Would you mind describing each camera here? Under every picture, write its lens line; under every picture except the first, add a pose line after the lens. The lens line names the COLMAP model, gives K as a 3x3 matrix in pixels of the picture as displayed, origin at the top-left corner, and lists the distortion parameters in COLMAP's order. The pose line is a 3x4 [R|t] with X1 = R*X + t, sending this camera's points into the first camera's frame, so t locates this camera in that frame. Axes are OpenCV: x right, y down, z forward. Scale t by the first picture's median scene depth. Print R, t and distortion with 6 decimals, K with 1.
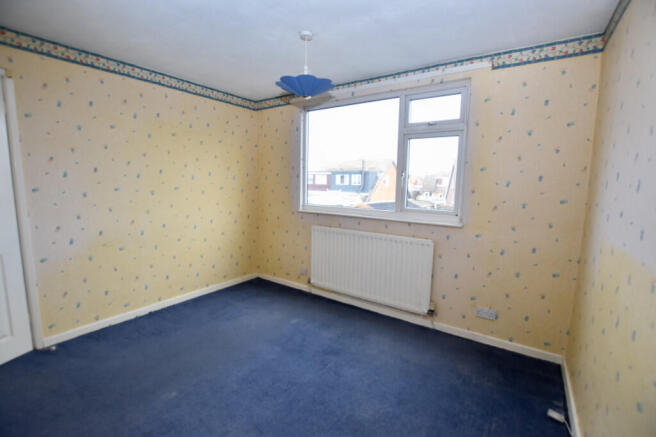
lens RADIAL K [[291.1, 0, 328.0], [0, 291.1, 218.5], [0, 0, 1]] dist [-0.026729, -0.000082]
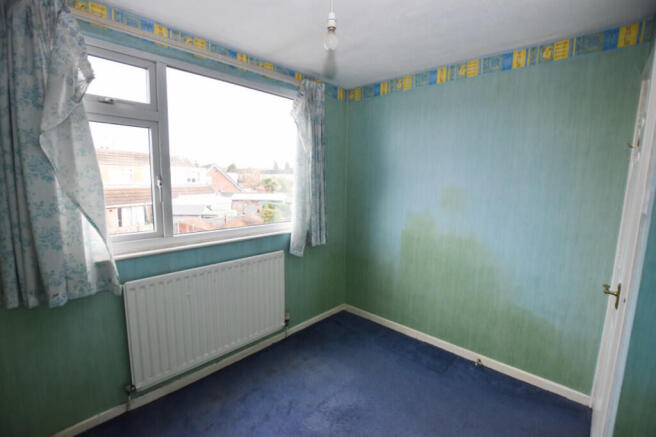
lens RADIAL K [[291.1, 0, 328.0], [0, 291.1, 218.5], [0, 0, 1]] dist [-0.026729, -0.000082]
pose [[0.151928, -0.145099, 0.977683, -0.494534], [0.111124, 0.985402, 0.128976, -0.119701], [-0.982125, 0.089049, 0.165835, 0.640938]]
